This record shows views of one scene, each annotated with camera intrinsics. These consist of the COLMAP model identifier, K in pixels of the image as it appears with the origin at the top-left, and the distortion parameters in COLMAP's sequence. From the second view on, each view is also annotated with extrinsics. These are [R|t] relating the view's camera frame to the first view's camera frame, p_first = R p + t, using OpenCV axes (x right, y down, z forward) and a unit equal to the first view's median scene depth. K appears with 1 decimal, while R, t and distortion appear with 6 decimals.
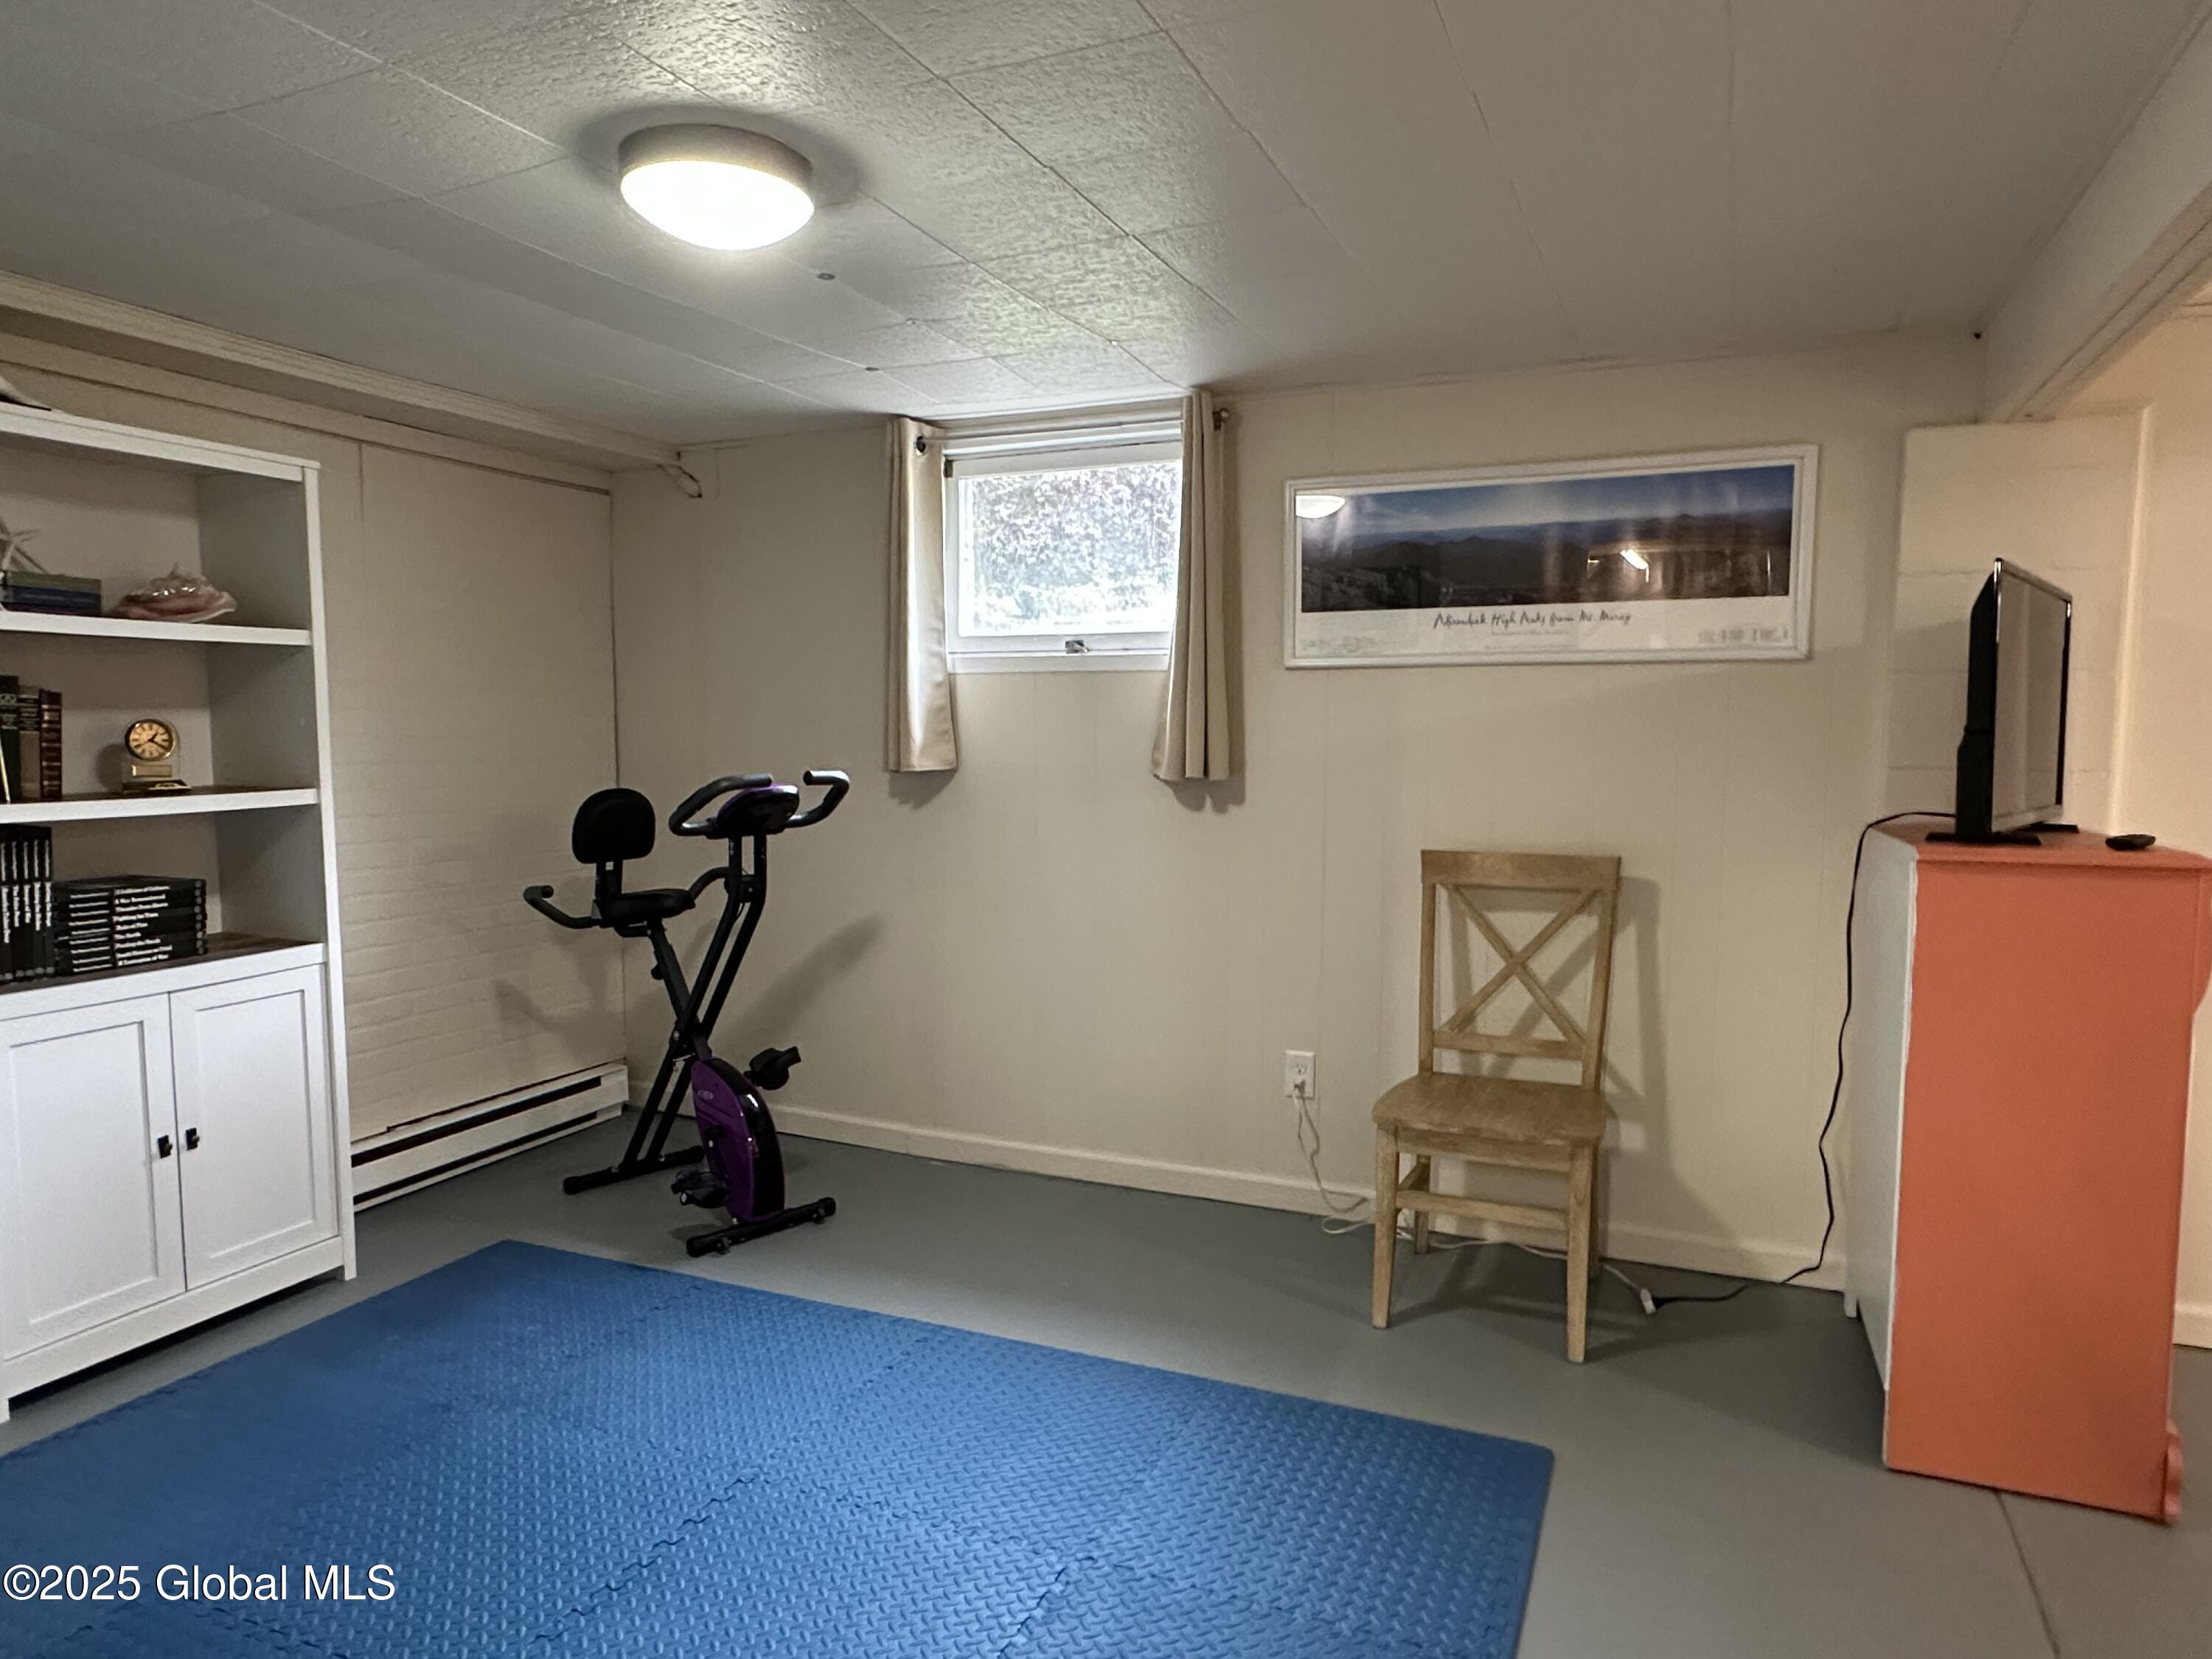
lens RADIAL K [[1328.2, 0, 1114.0], [0, 1328.2, 825.5], [0, 0, 1]] dist [0.008642, -0.000978]
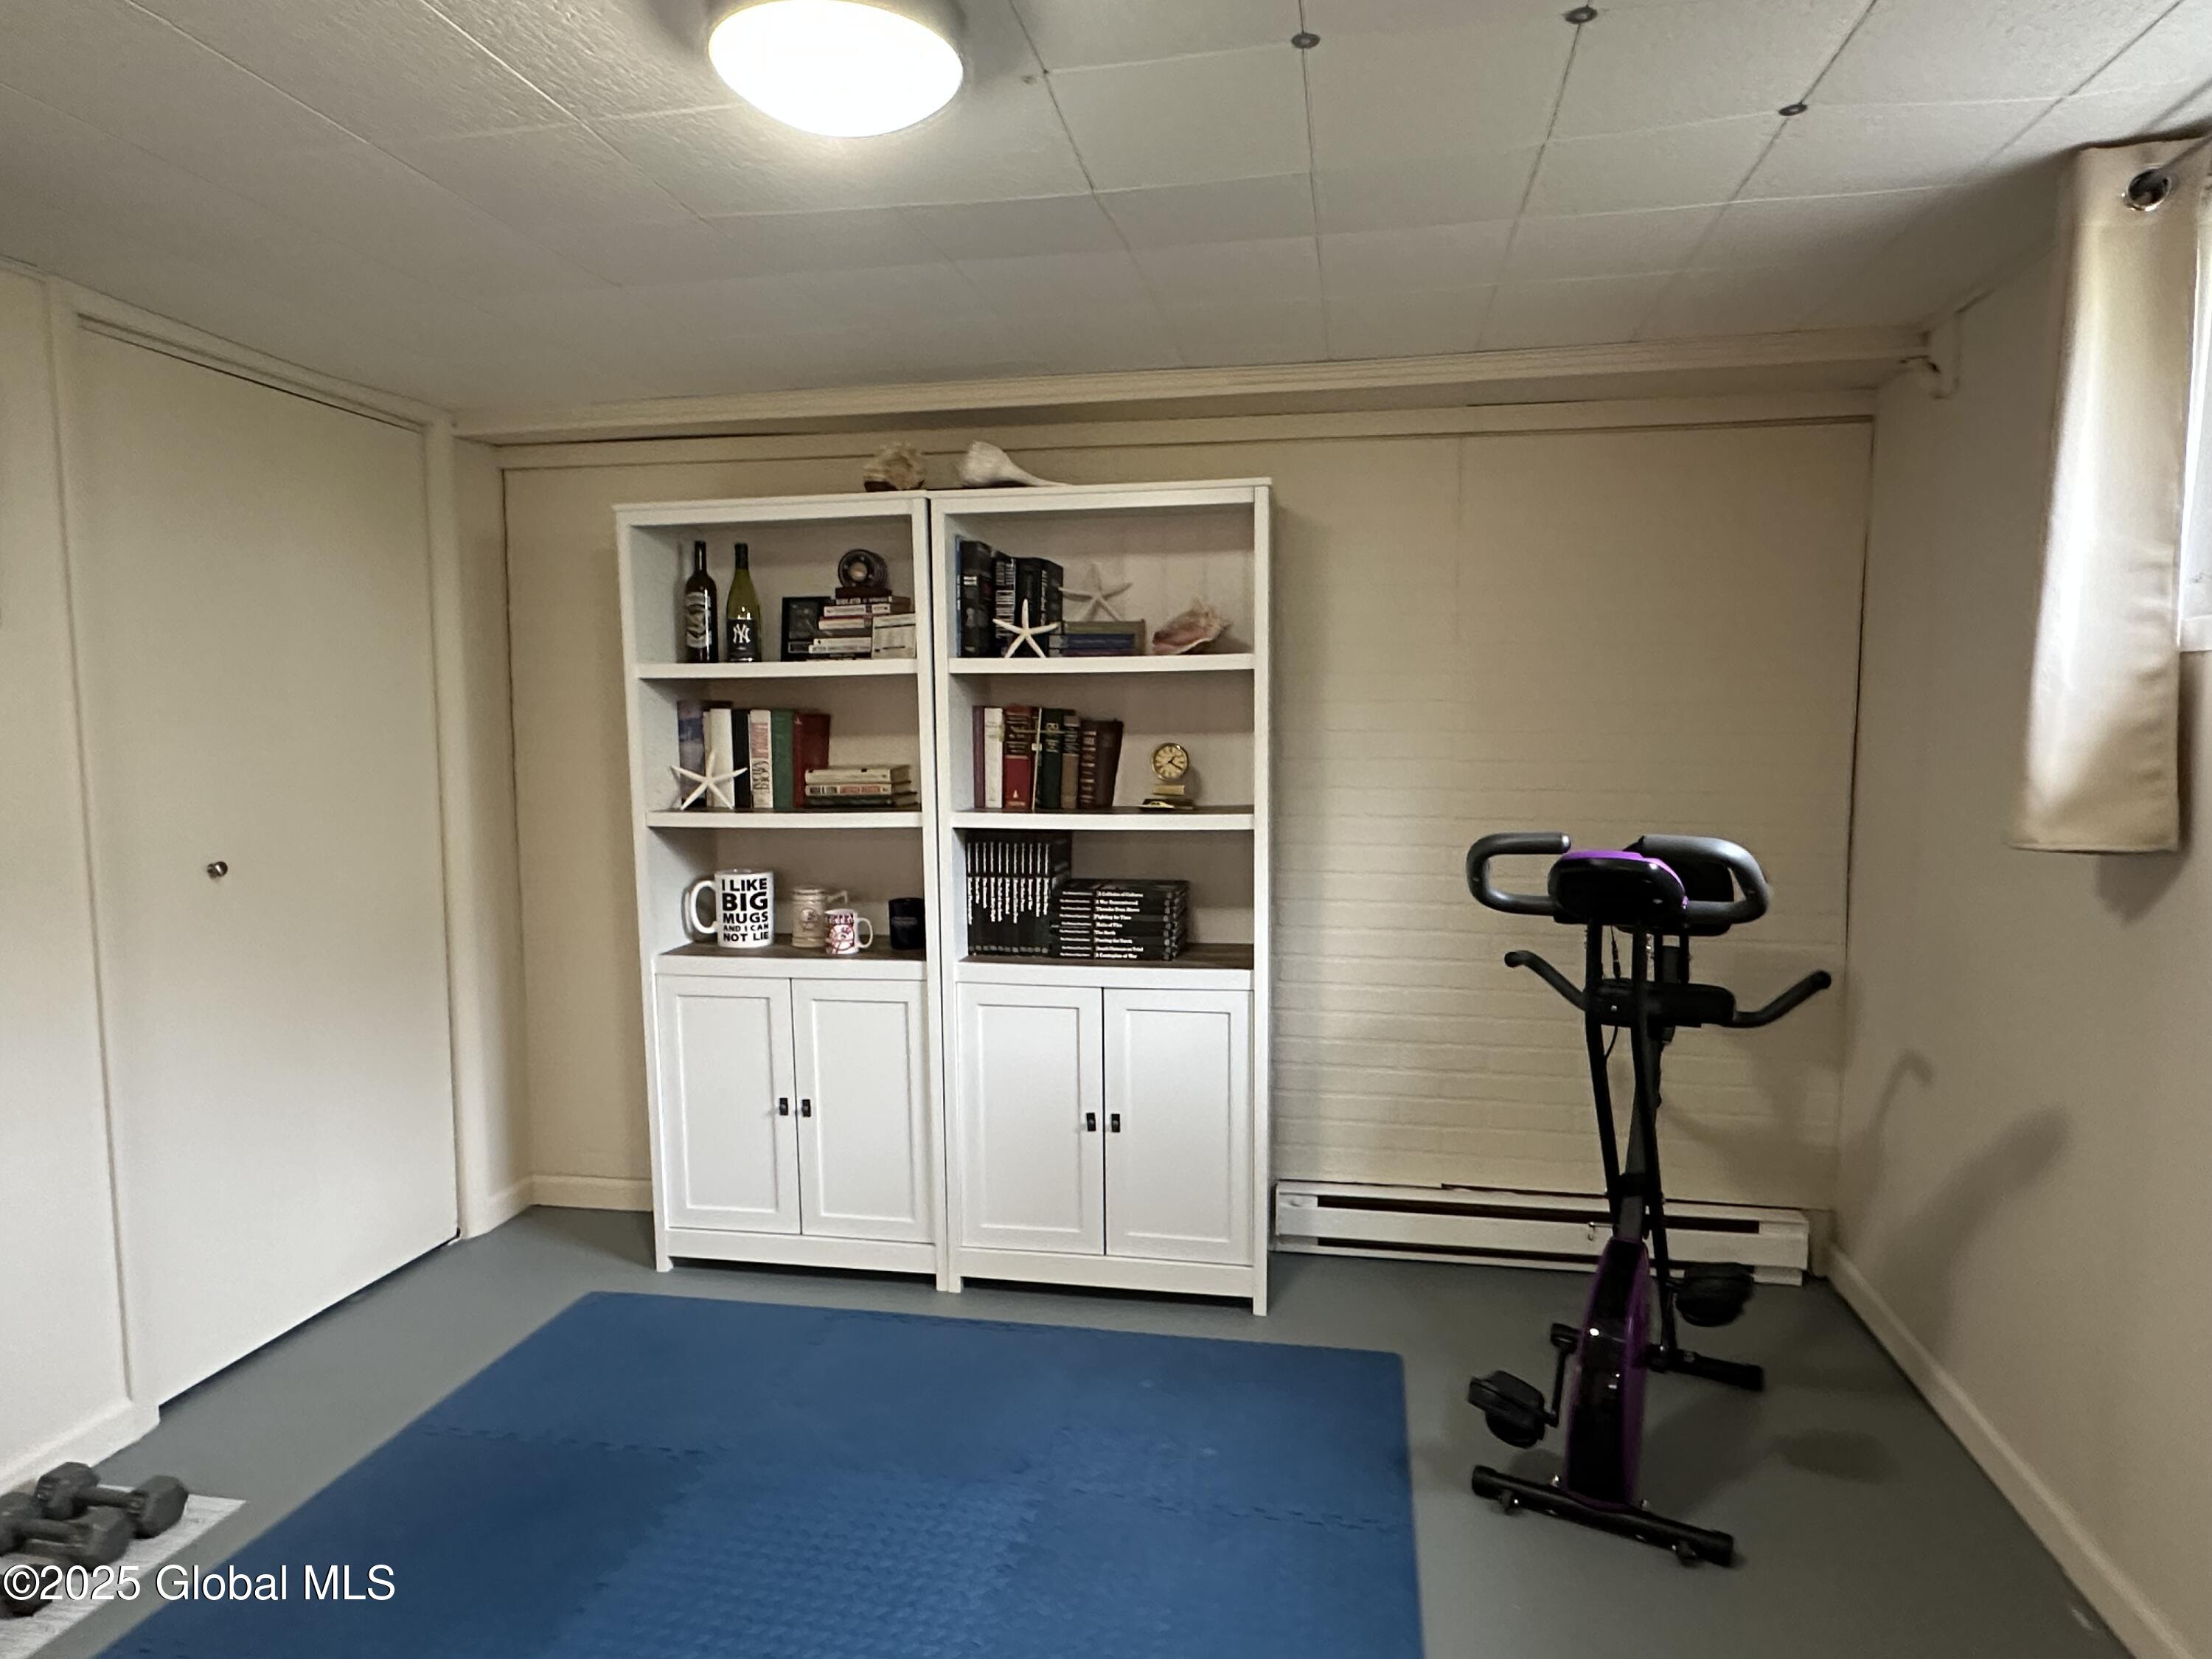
lens RADIAL K [[1328.2, 0, 1113.4], [0, 1328.2, 842.2], [0, 0, 1]] dist [0.008642, -0.000978]
pose [[0.240972, 0.080463, -0.967191, 0.355920], [-0.073564, 0.995205, 0.064466, -0.067775], [0.967740, 0.055616, 0.245736, 0.711401]]
